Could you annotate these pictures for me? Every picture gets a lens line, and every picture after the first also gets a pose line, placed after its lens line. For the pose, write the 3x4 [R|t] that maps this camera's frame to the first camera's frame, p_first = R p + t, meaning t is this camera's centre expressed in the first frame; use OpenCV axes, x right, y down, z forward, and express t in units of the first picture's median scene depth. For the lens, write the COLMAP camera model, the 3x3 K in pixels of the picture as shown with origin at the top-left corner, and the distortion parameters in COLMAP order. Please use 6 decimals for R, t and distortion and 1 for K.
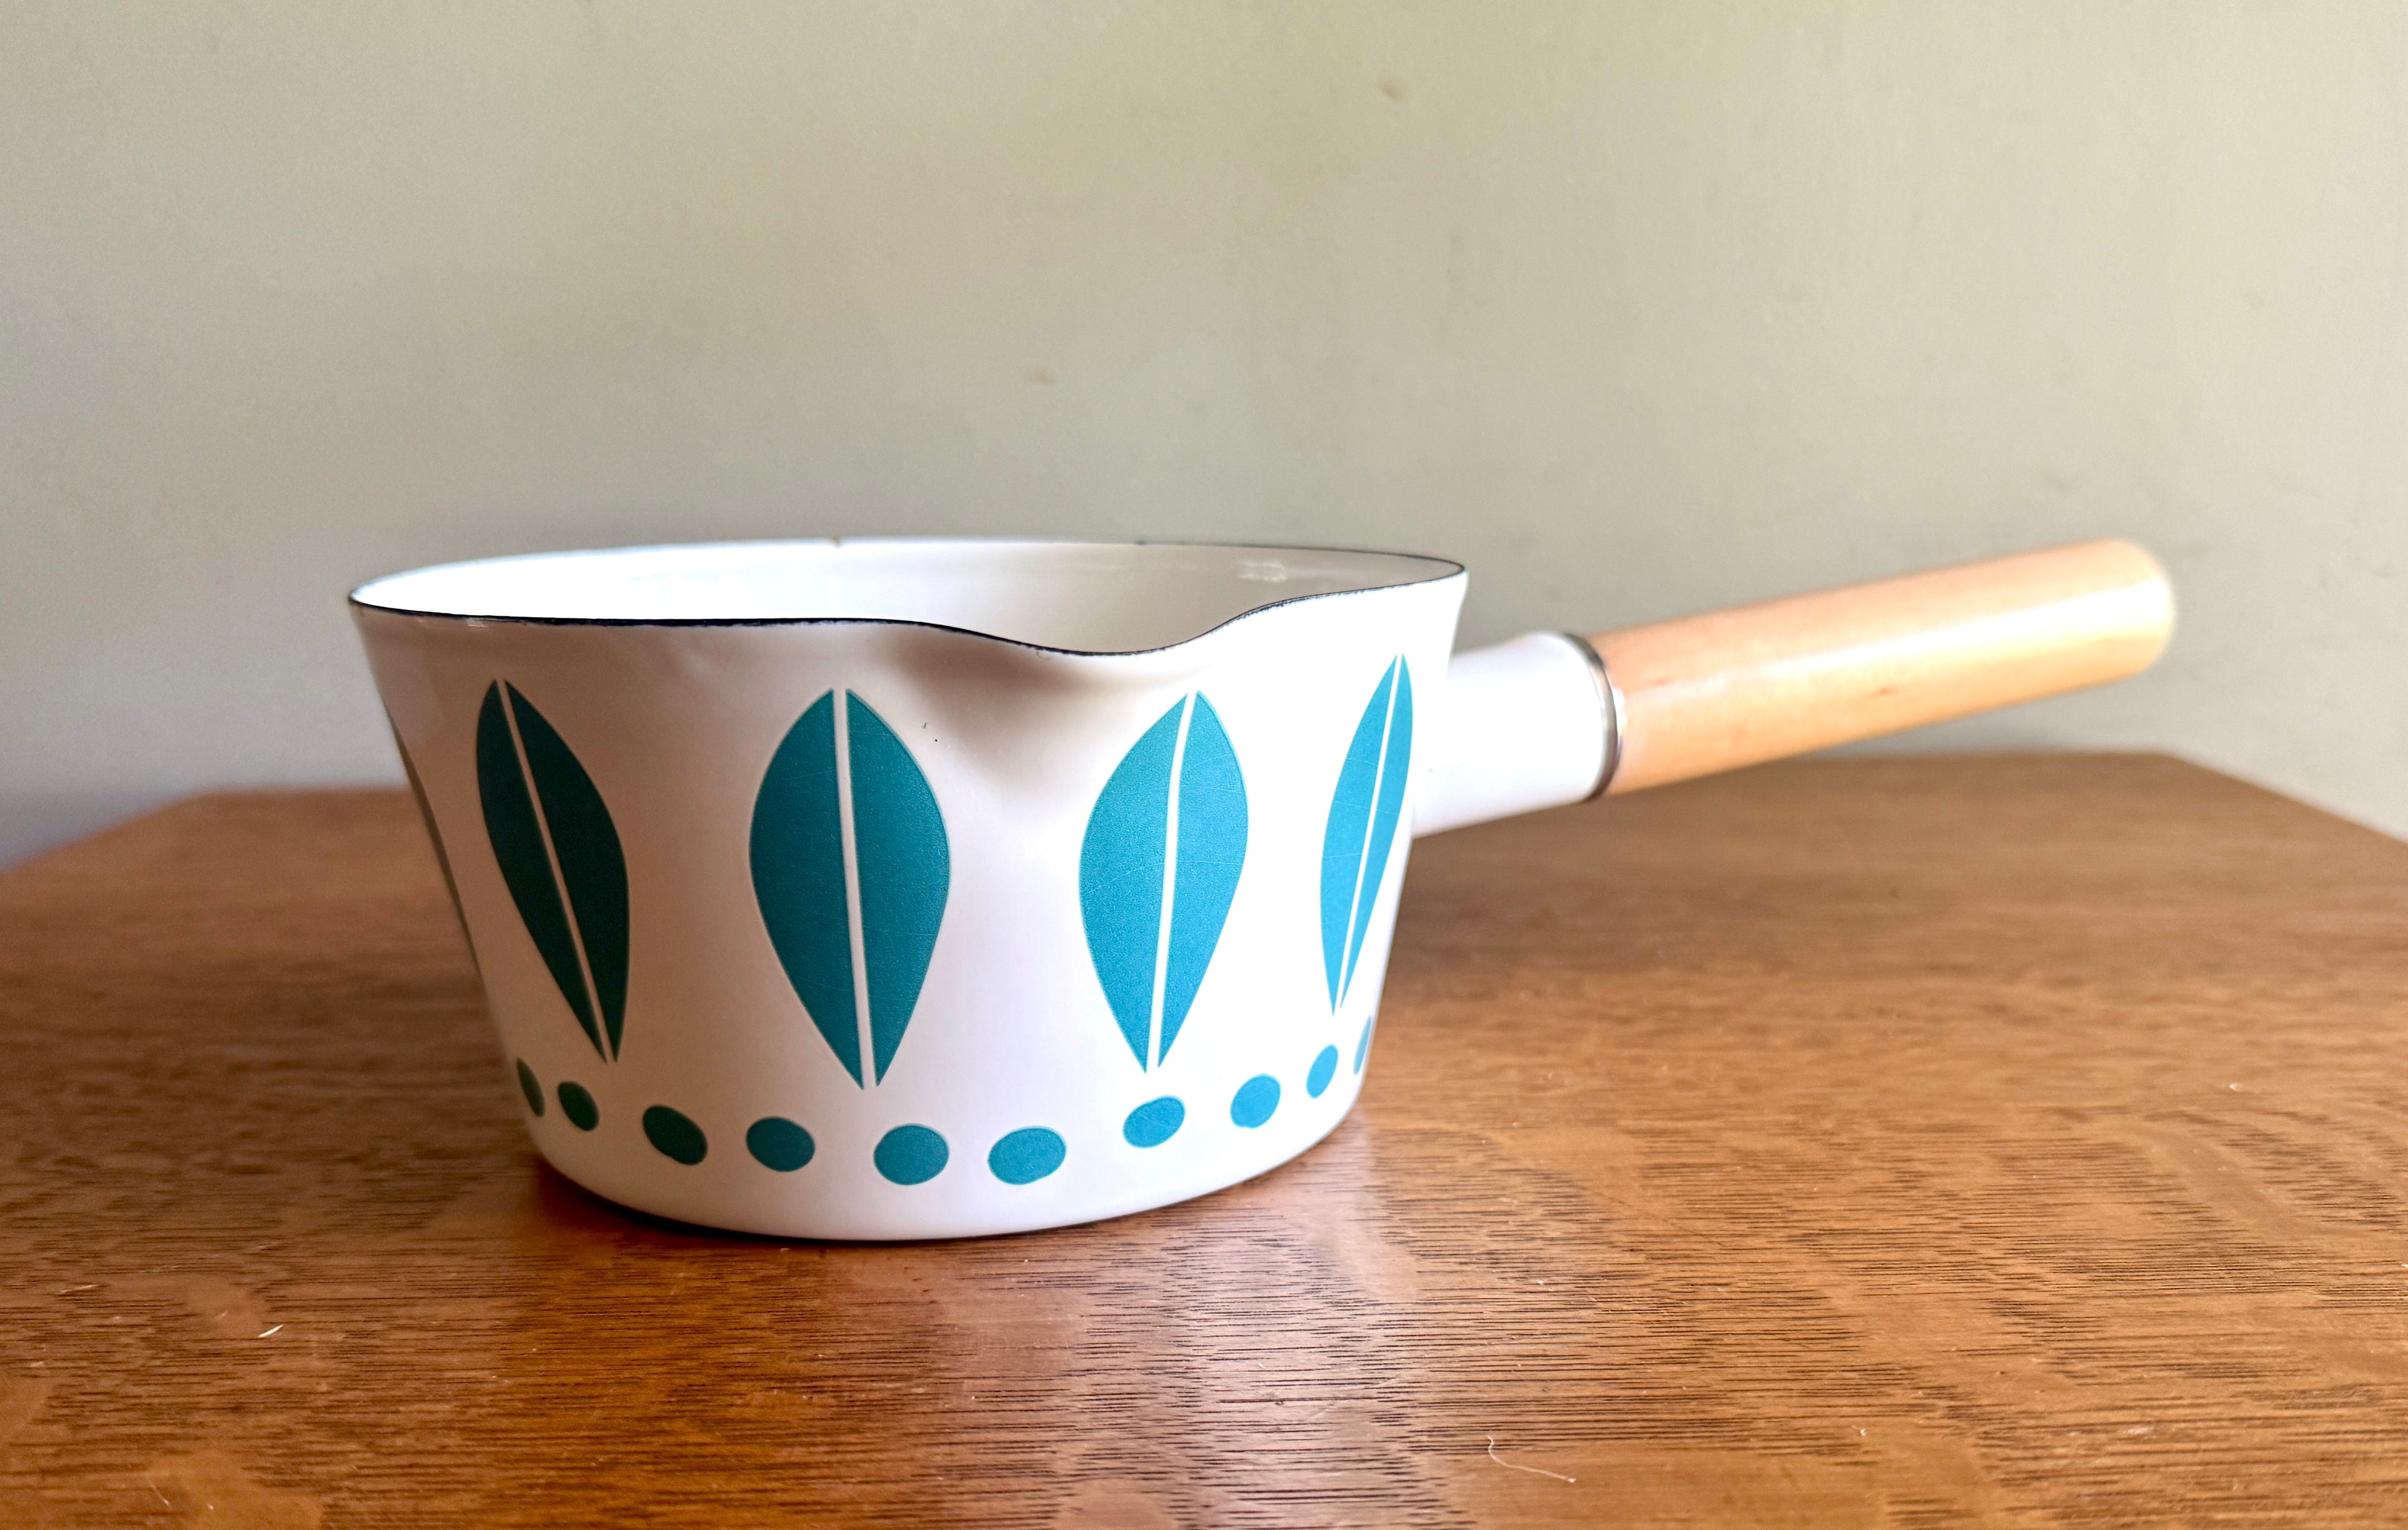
lens RADIAL K [[2260.4, 0, 1195.0], [0, 2260.4, 765.1], [0, 0, 1]] dist [-0.040166, 0.000000]
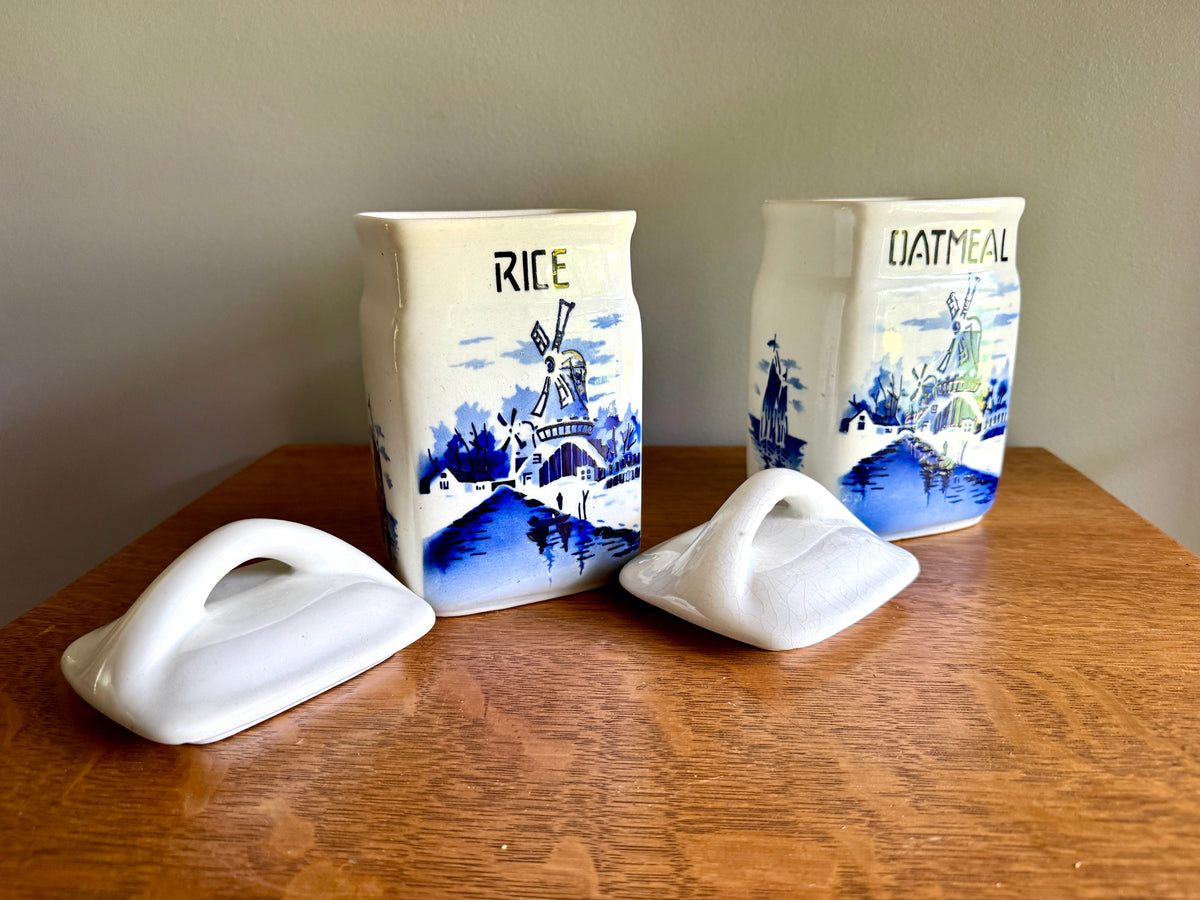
lens RADIAL K [[910.4, 0, 579.2], [0, 910.4, 458.6], [0, 0, 1]] dist [-0.038027, 0.004756]
pose [[0.993685, 0.027524, -0.108781, 0.078771], [-0.014285, 0.992591, 0.120660, -0.284462], [0.111297, -0.118344, 0.986716, -0.102622]]
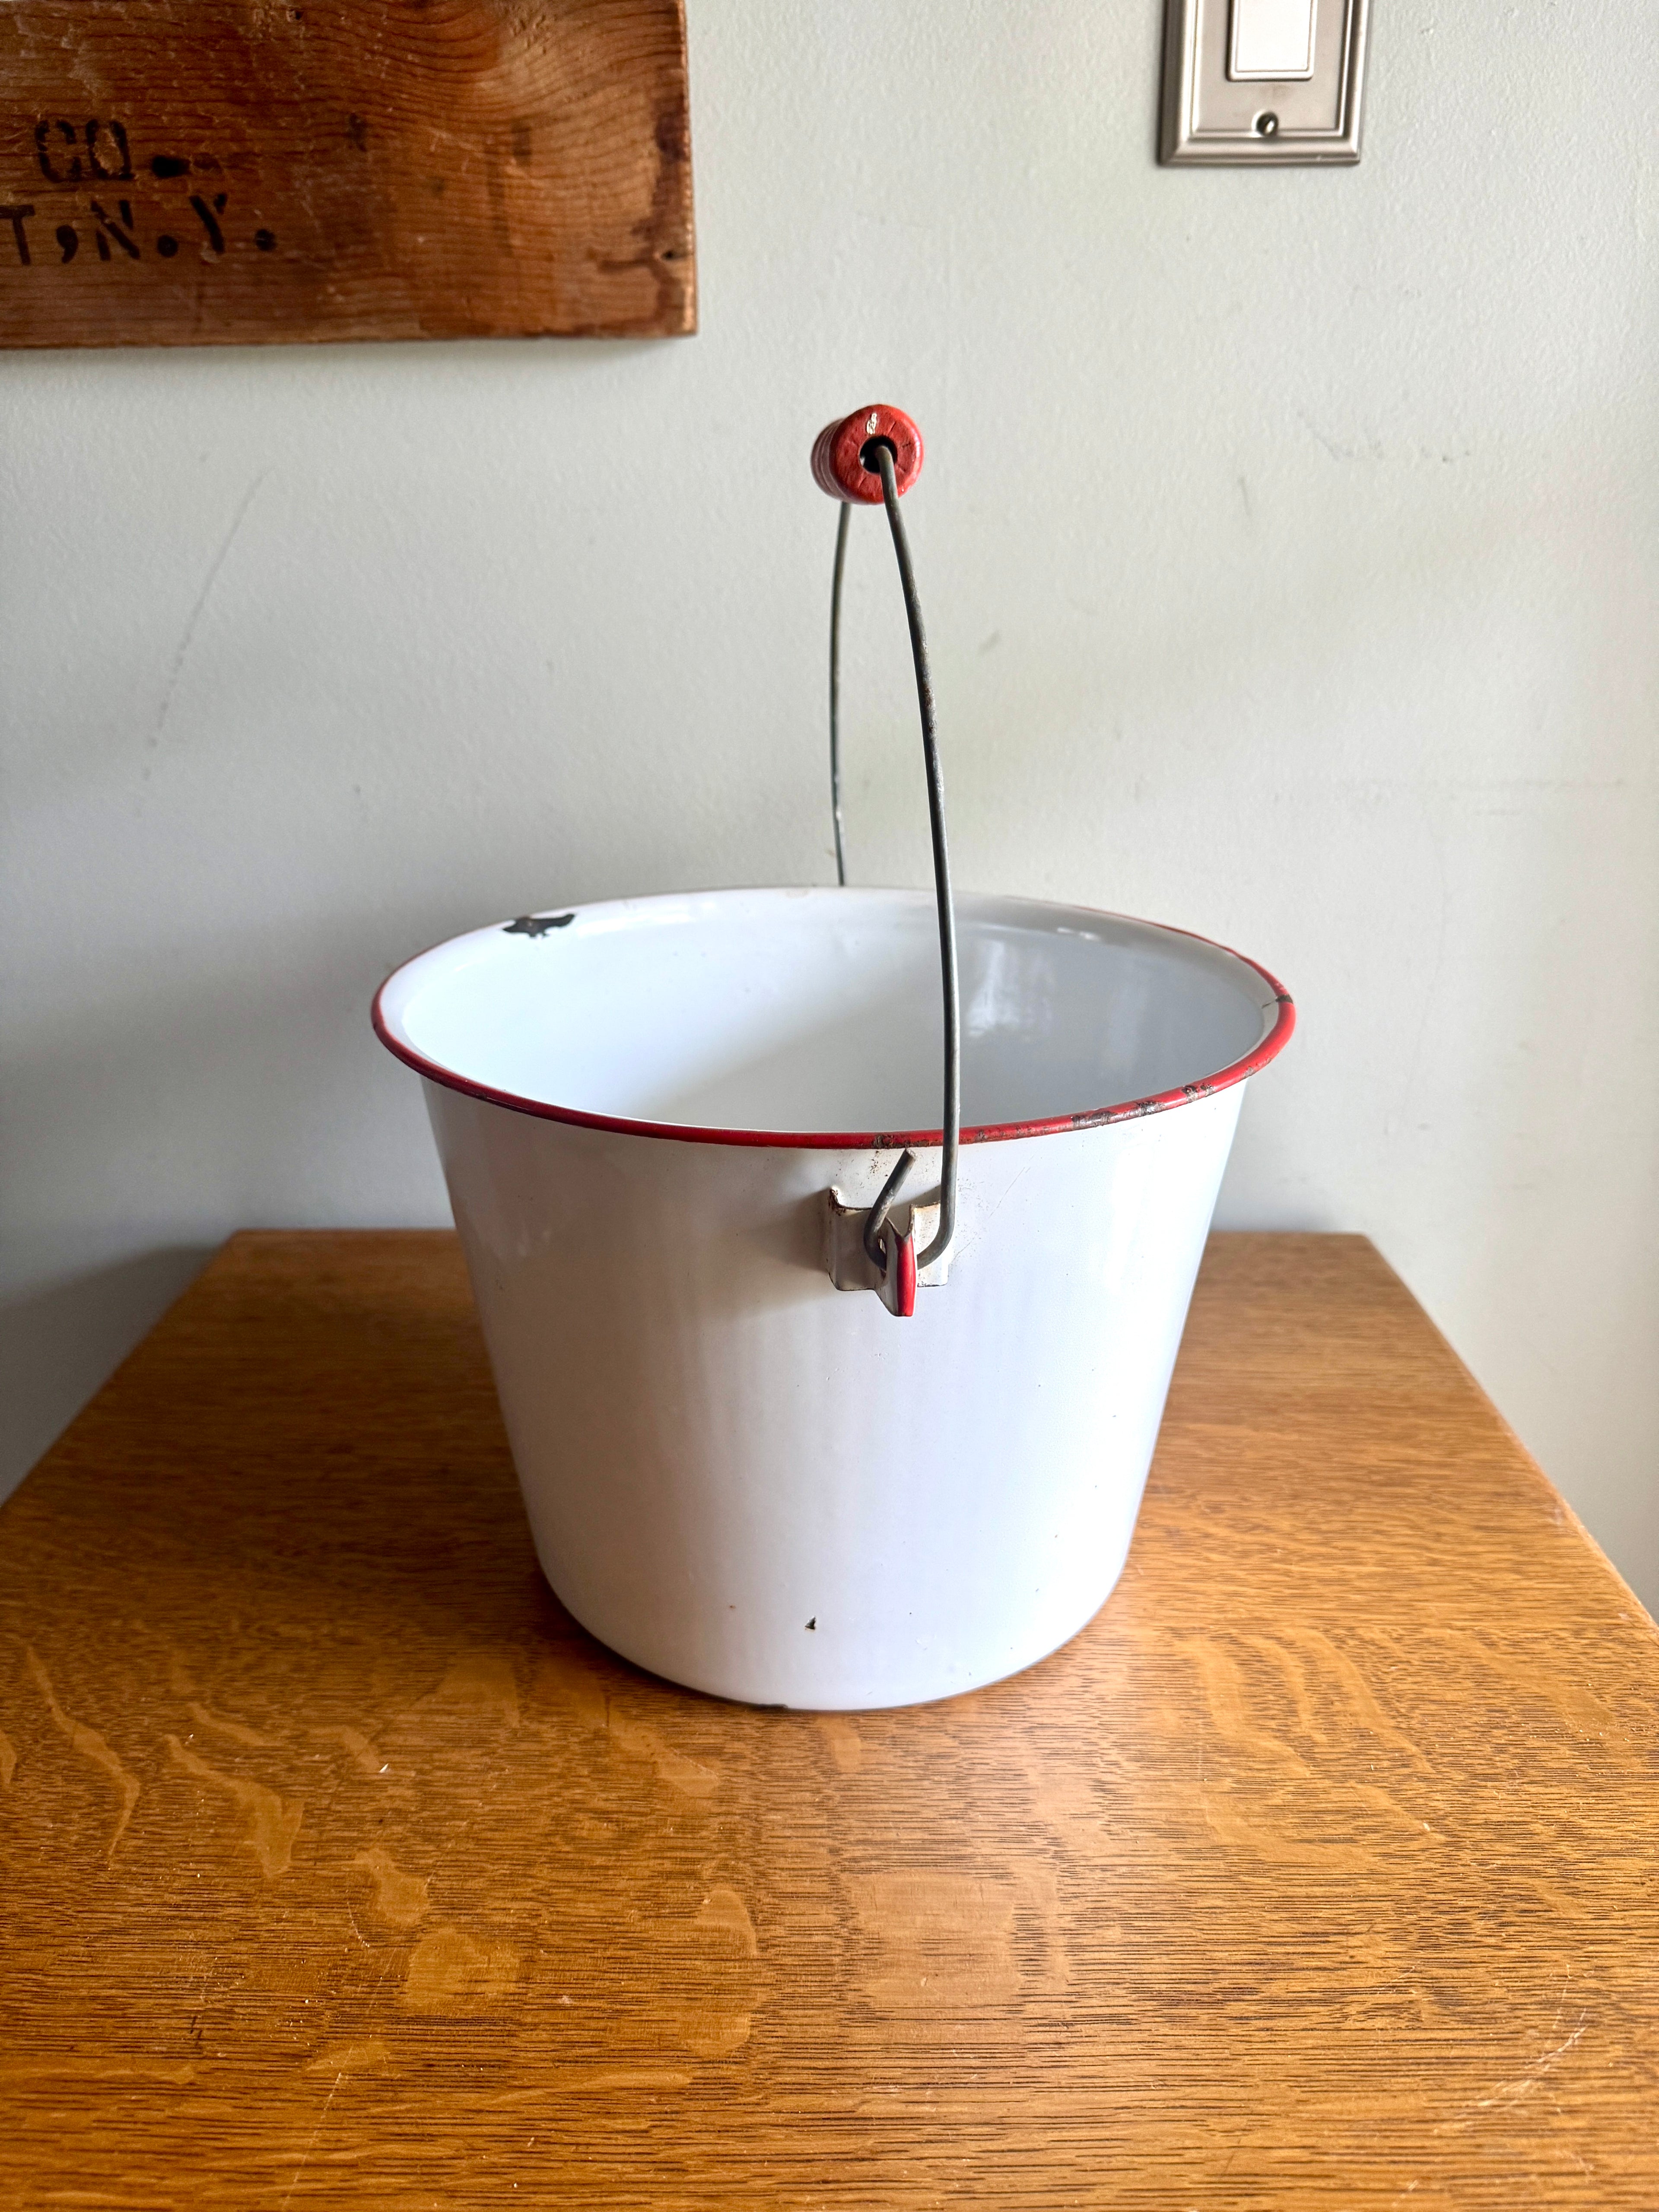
lens RADIAL K [[1678.2, 0, 809.8], [0, 1678.2, 1139.2], [0, 0, 1]] dist [-0.038027, 0.004756]
pose [[0.999490, 0.026902, -0.017196, 0.065770], [-0.023199, 0.981939, 0.187771, -0.811220], [0.021936, -0.187277, 0.982062, -0.673301]]
